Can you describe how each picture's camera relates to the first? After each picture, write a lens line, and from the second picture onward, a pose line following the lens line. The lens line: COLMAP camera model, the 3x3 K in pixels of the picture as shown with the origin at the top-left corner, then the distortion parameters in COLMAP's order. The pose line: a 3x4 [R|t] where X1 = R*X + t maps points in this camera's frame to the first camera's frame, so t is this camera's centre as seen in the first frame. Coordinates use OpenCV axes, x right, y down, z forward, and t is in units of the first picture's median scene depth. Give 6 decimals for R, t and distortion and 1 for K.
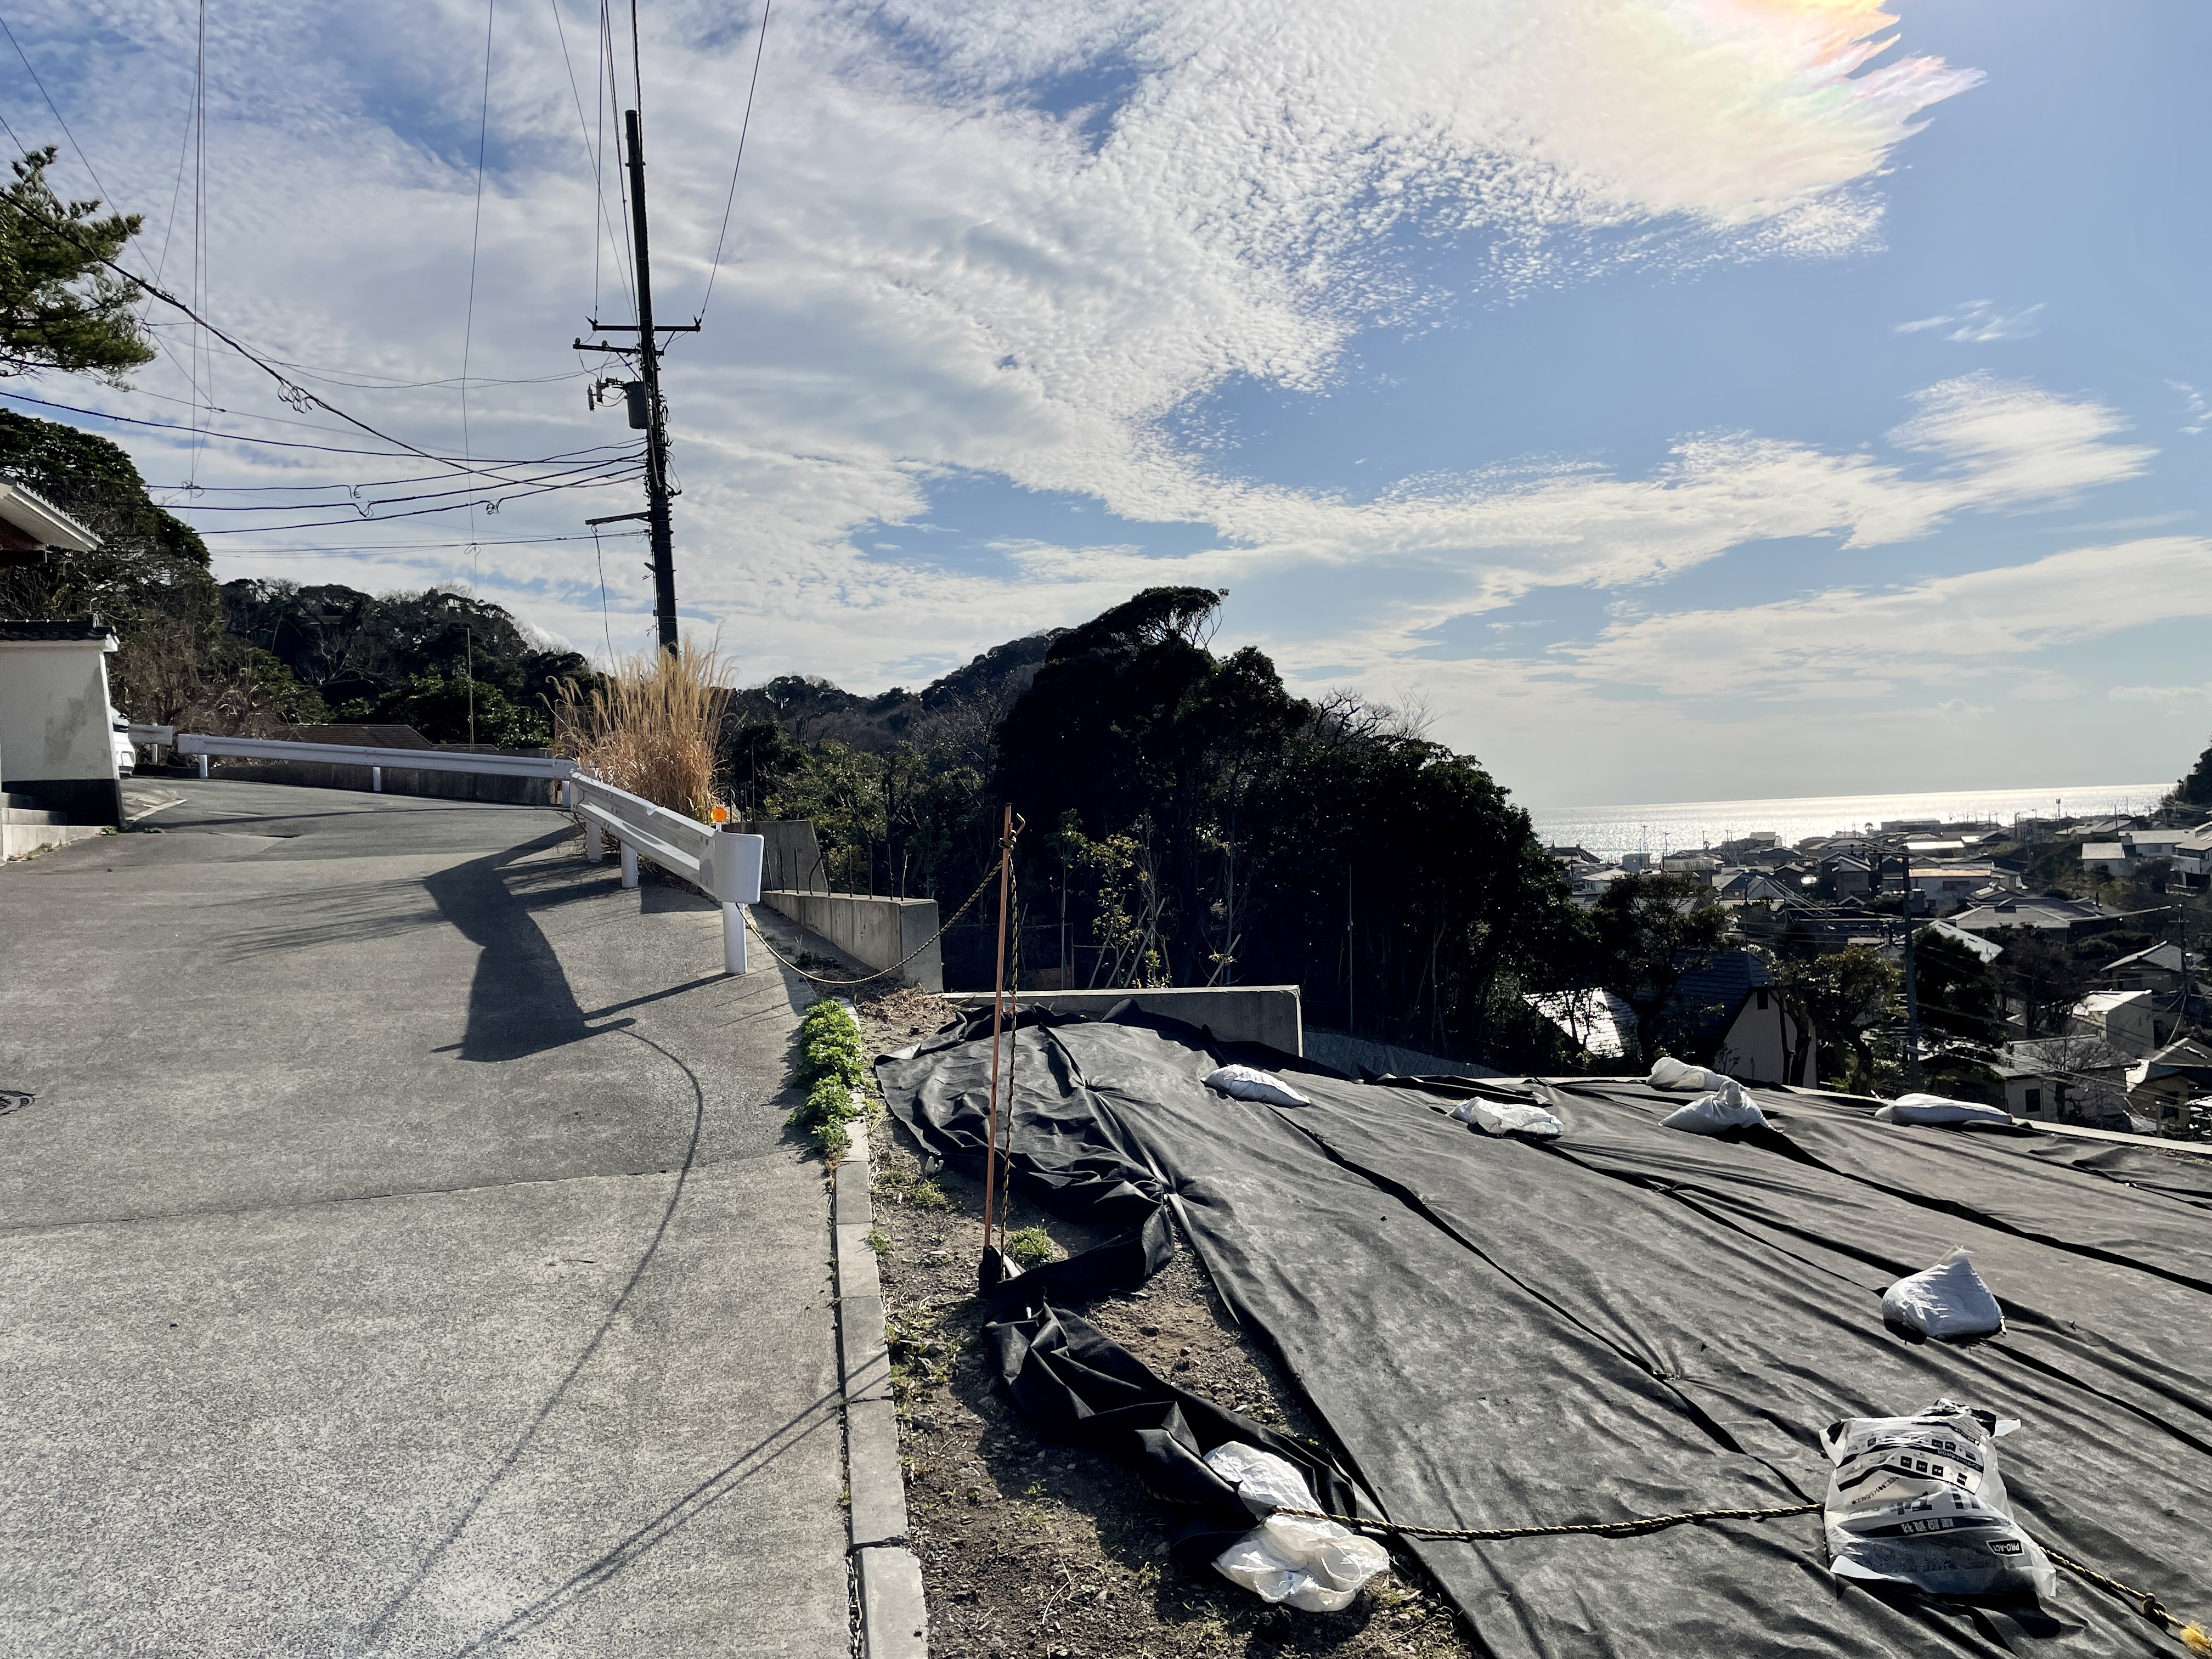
lens RADIAL K [[1699.1, 0, 1103.5], [0, 1699.1, 840.4], [0, 0, 1]] dist [0.066398, -0.039142]
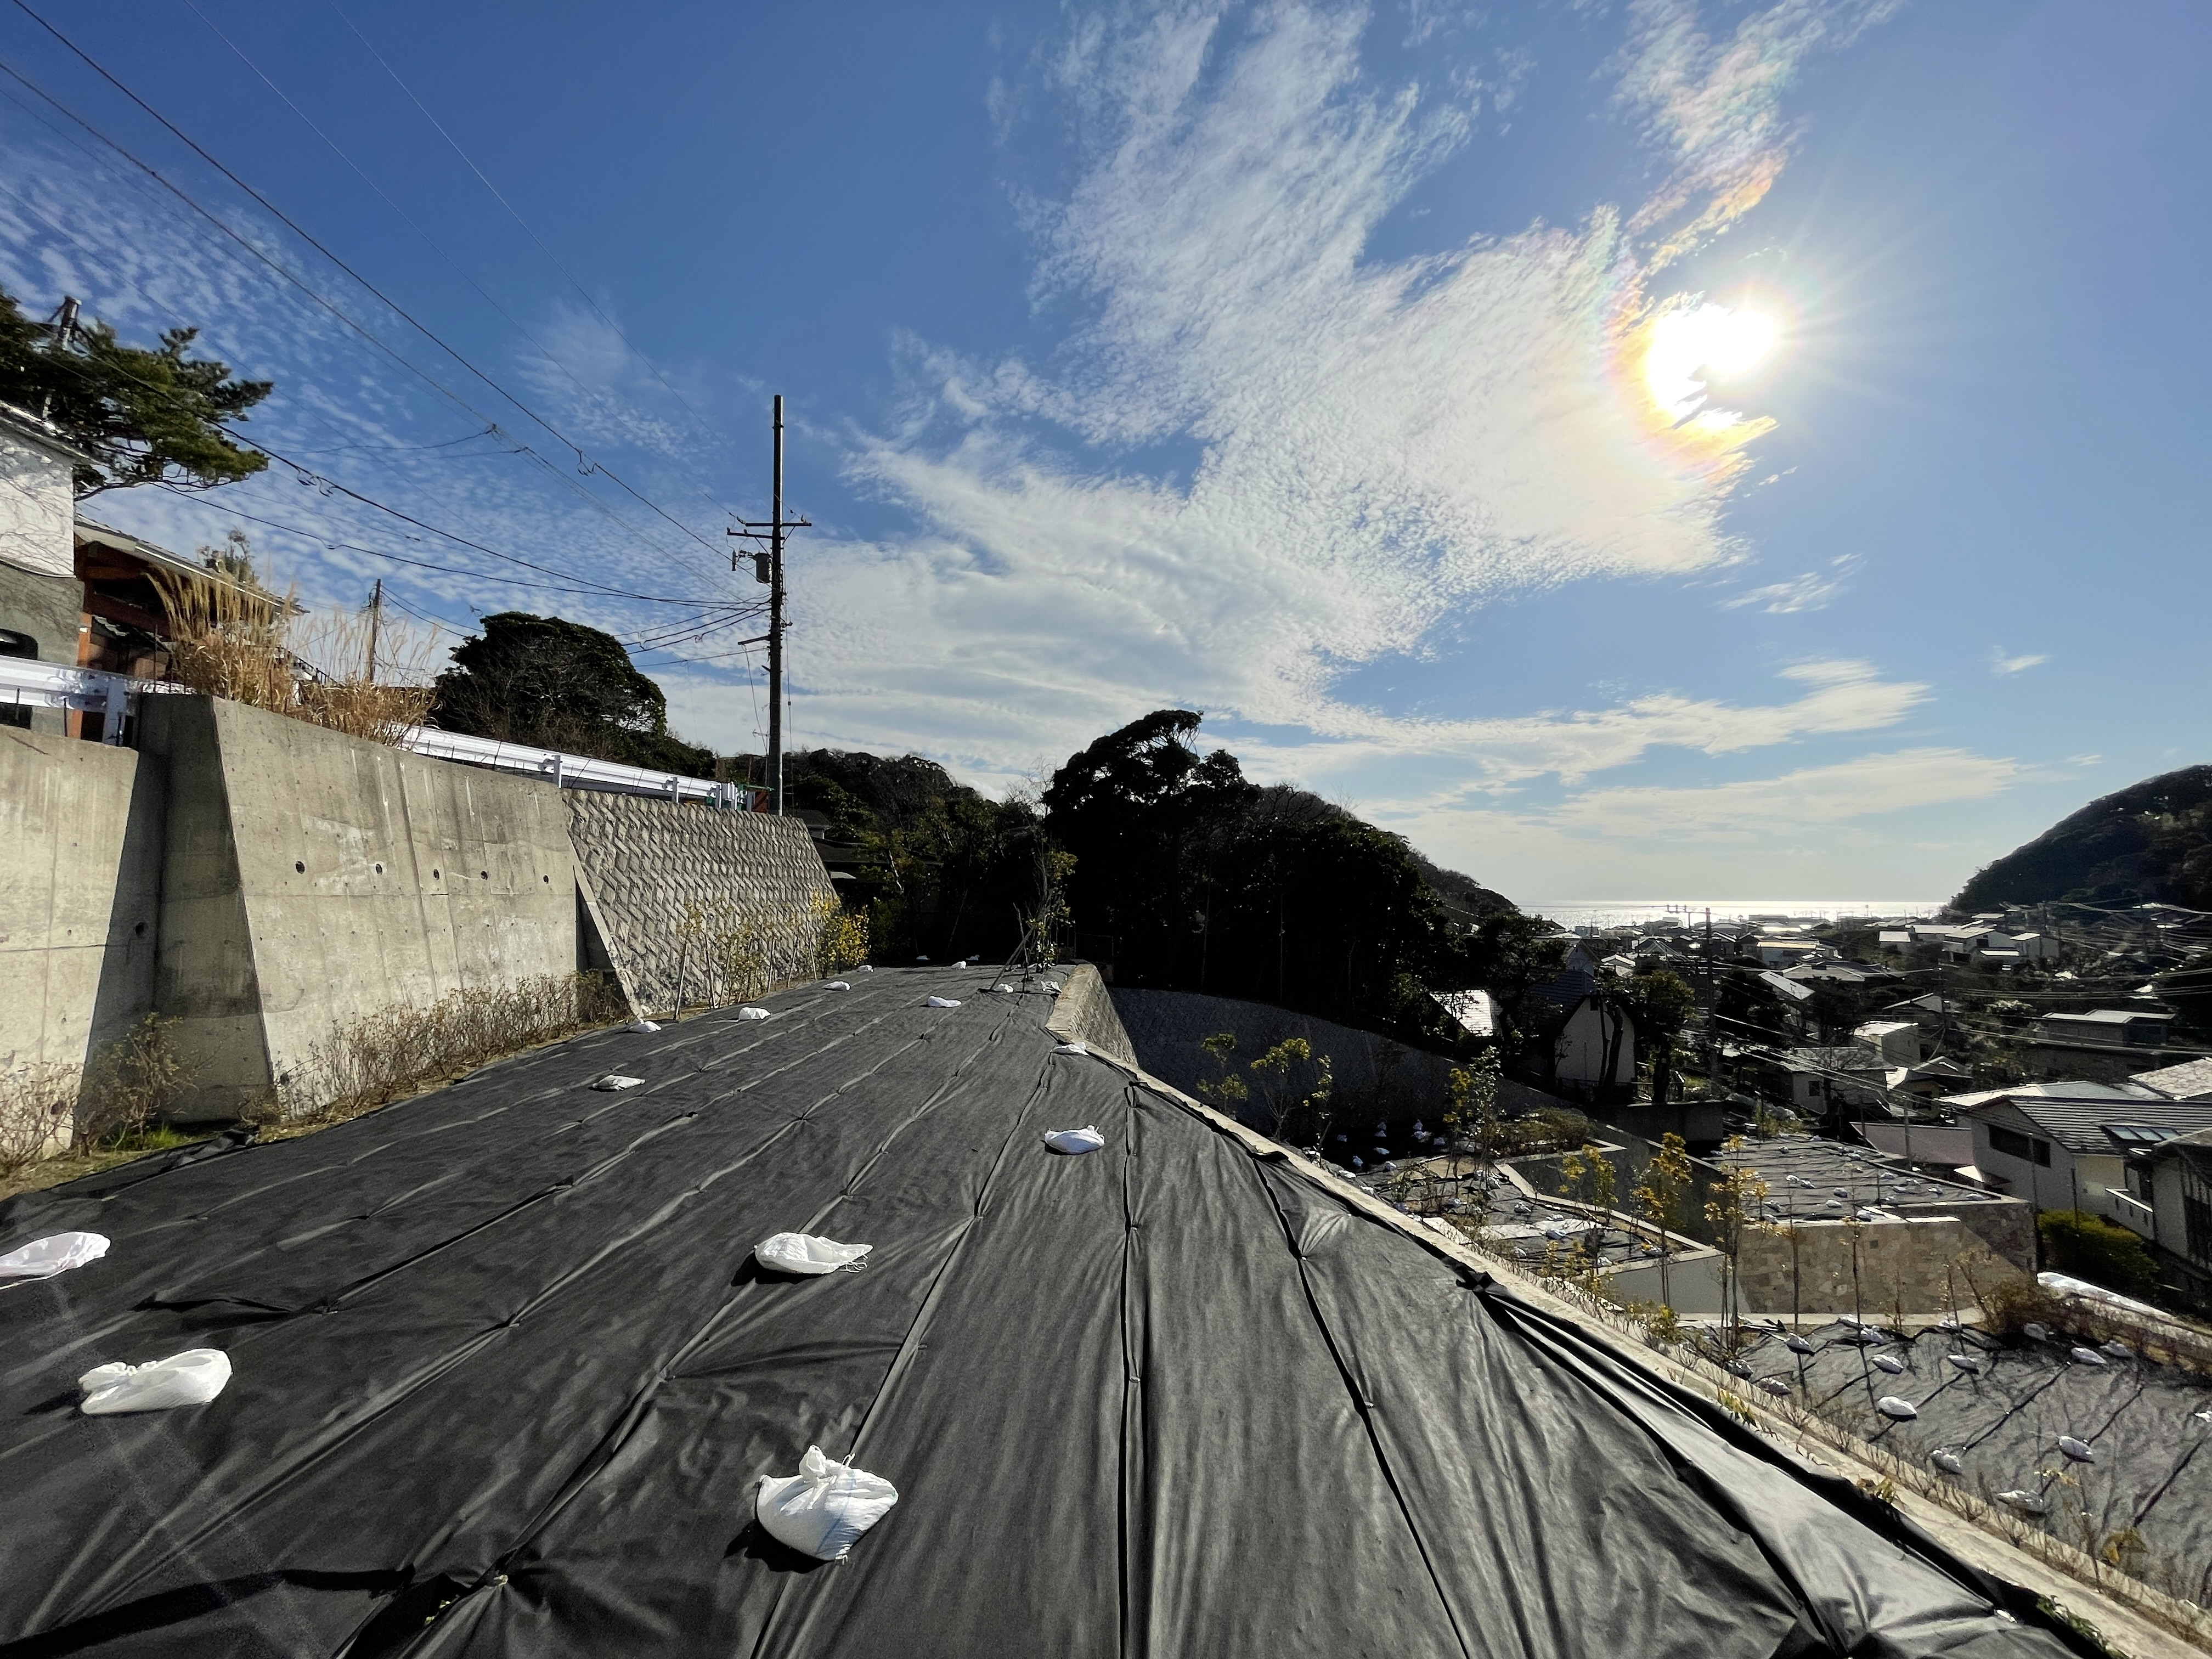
lens RADIAL K [[859.3, 0, 1089.6], [0, 859.3, 854.6], [0, 0, 1]] dist [-0.018105, 0.000106]
pose [[0.968085, 0.027307, -0.249131, 0.078124], [-0.043546, 0.997254, -0.059904, 0.014369], [0.246811, 0.068841, 0.966615, 0.089651]]
